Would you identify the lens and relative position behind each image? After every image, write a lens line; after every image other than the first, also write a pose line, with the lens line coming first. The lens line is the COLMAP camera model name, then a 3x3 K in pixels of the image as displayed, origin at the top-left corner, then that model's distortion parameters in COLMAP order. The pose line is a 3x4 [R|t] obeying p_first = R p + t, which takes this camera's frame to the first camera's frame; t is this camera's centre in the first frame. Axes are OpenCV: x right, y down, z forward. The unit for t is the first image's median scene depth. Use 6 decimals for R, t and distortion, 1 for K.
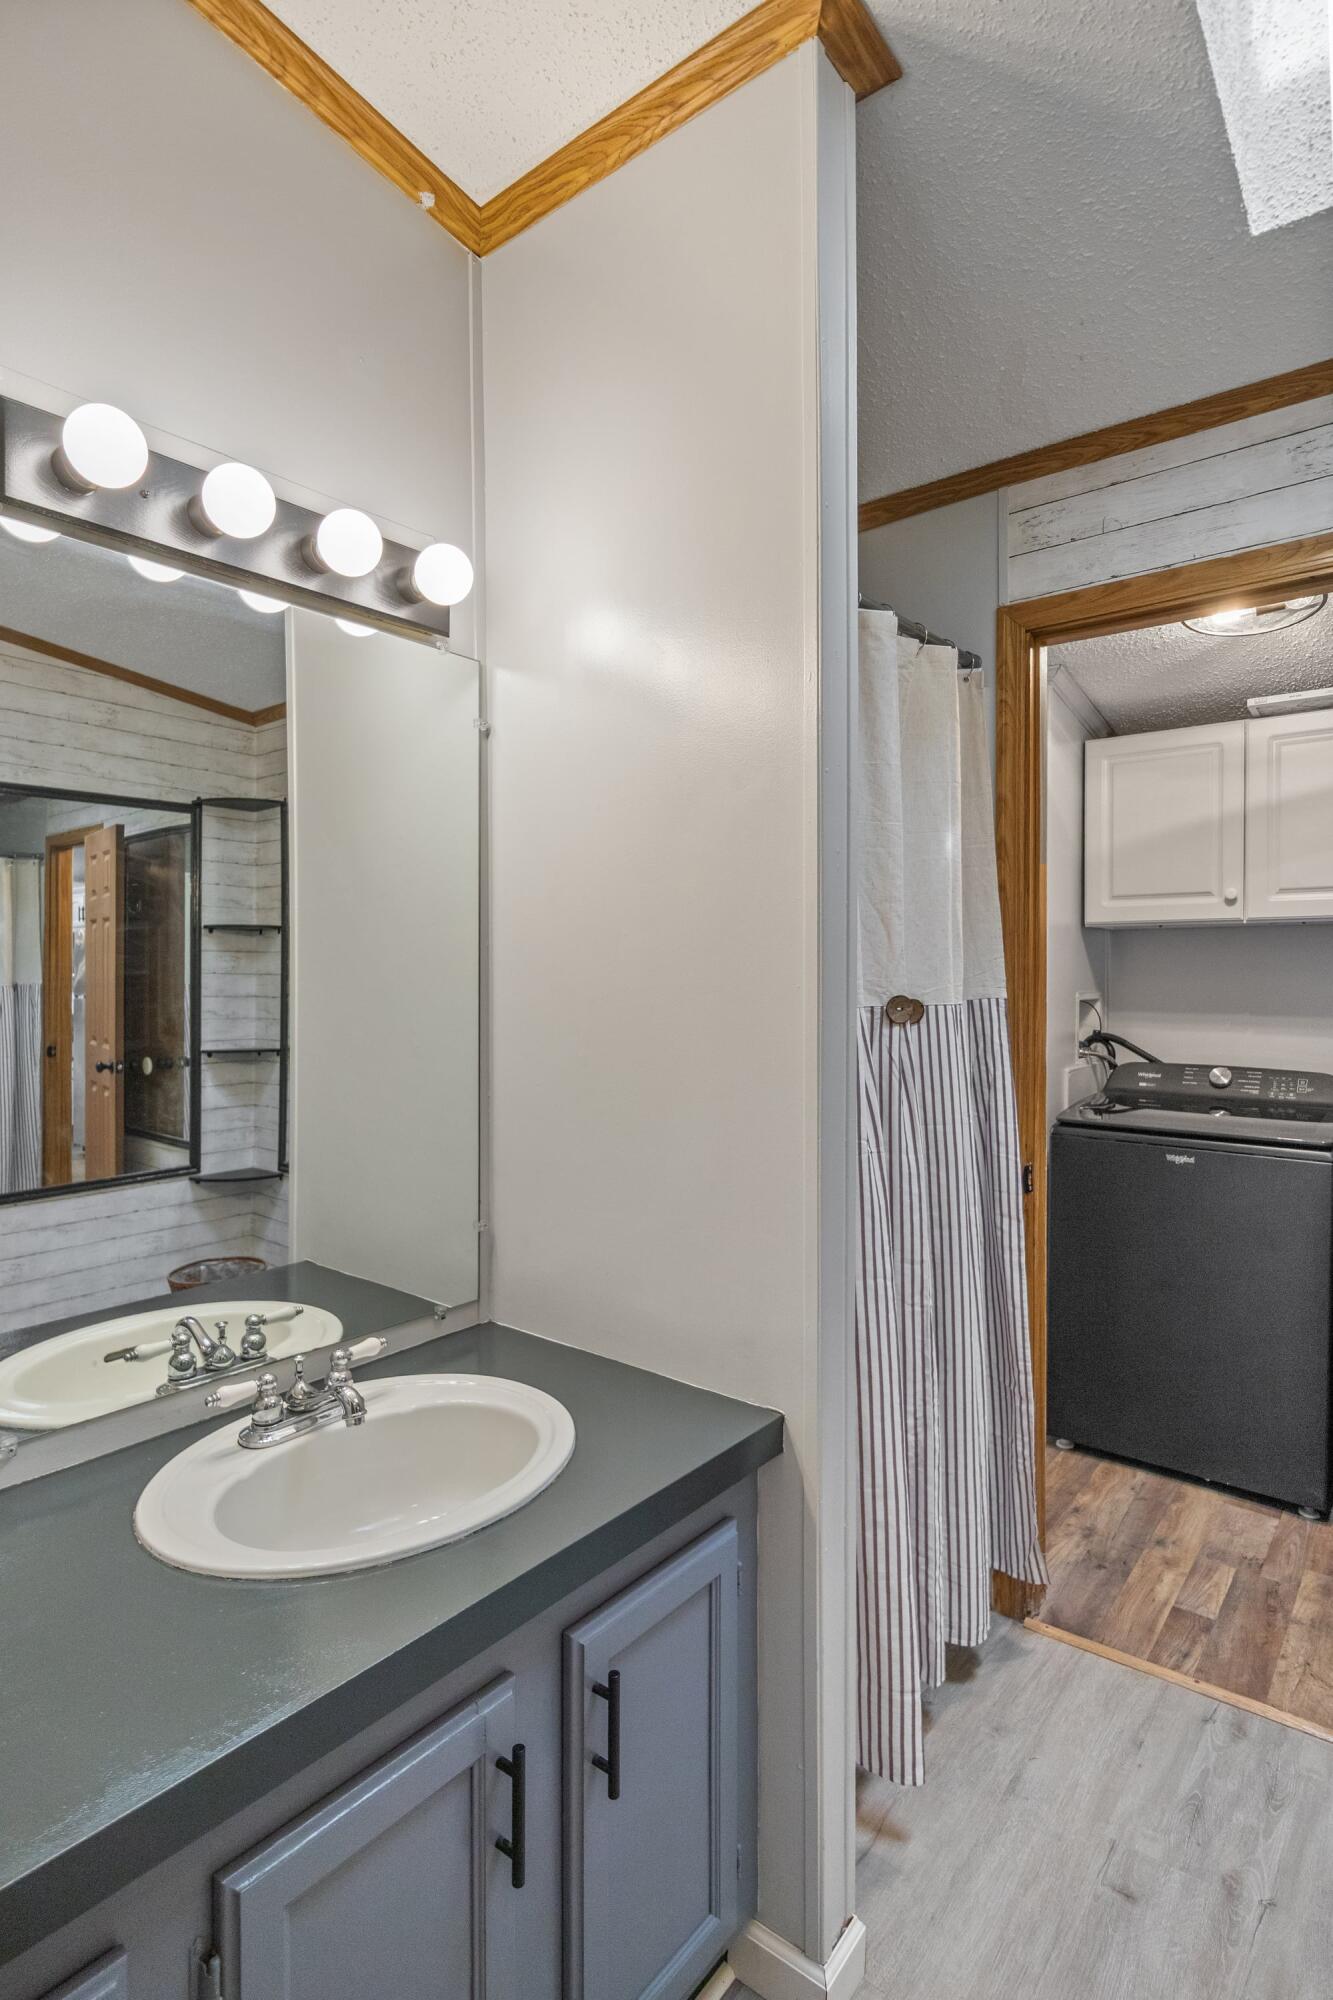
lens RADIAL K [[1019.4, 0, 656.8], [0, 1019.4, 993.8], [0, 0, 1]] dist [0.000030, 0.000046]
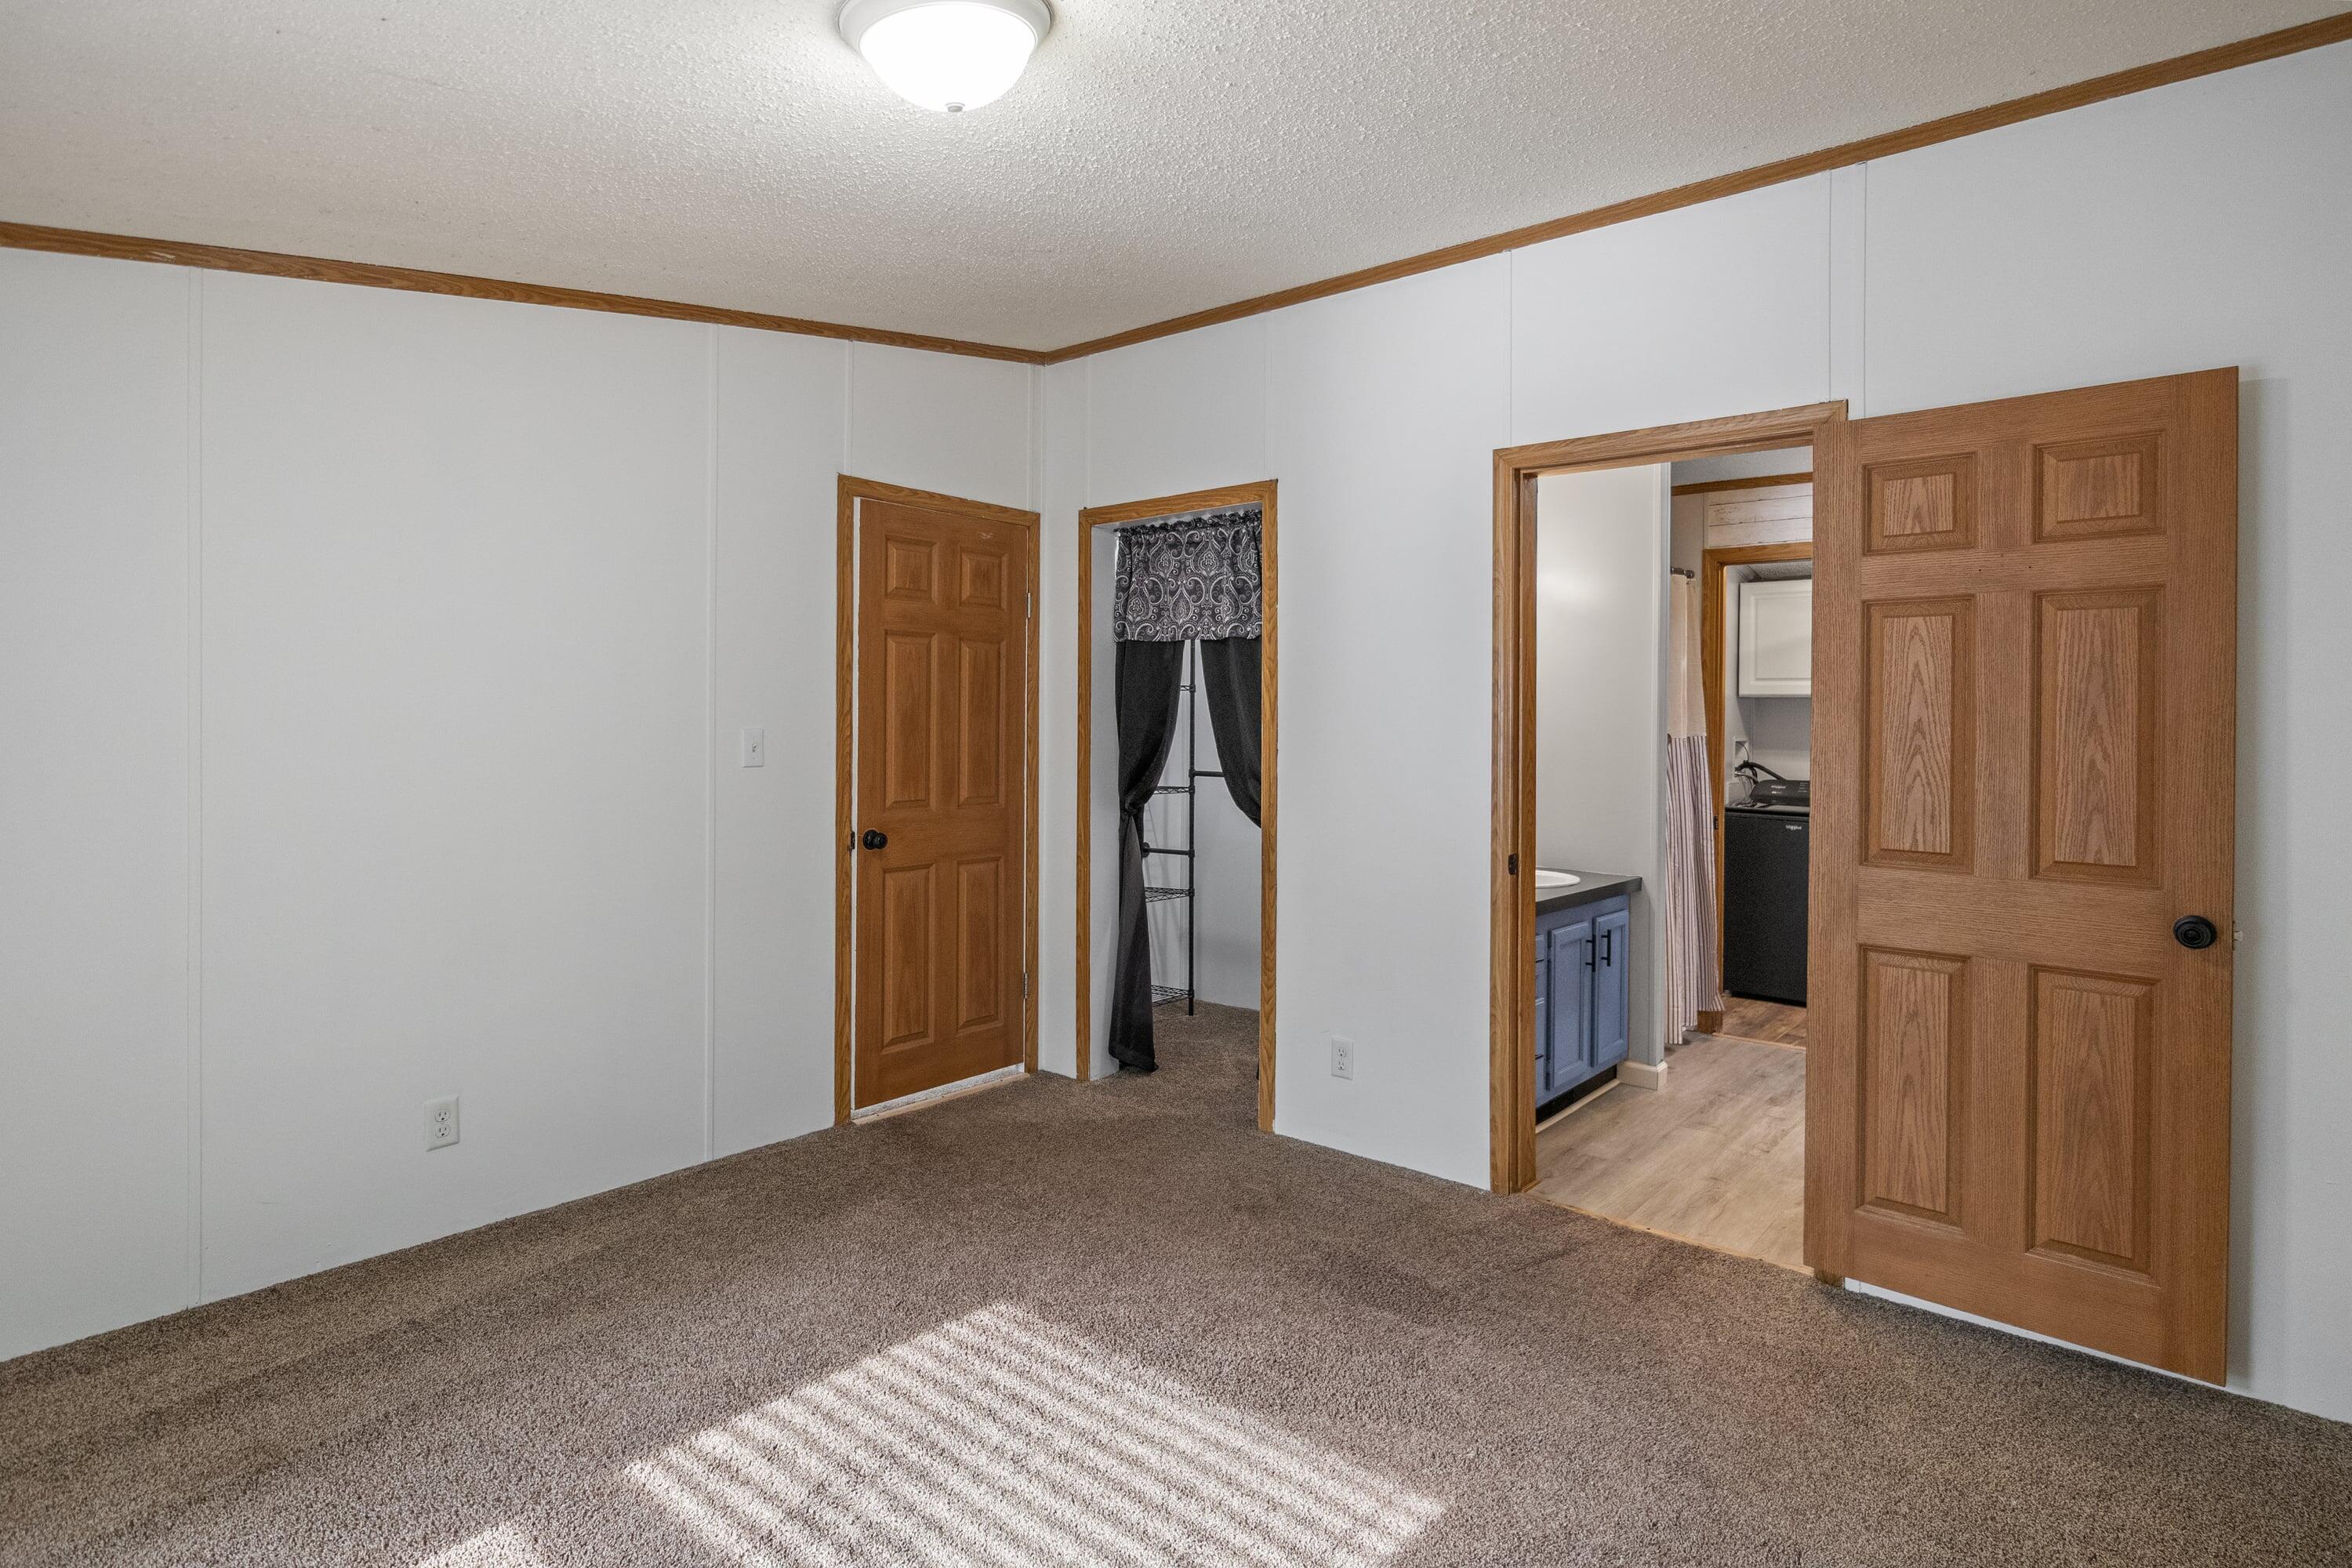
lens RADIAL K [[1198.8, 0, 1183.1], [0, 1198.8, 772.3], [0, 0, 1]] dist [0.000030, 0.000046]
pose [[0.999821, 0.000157, -0.018934, -0.531491], [0.000093, 0.999913, 0.013196, 0.035863], [0.018935, -0.013196, 0.999734, -1.150274]]
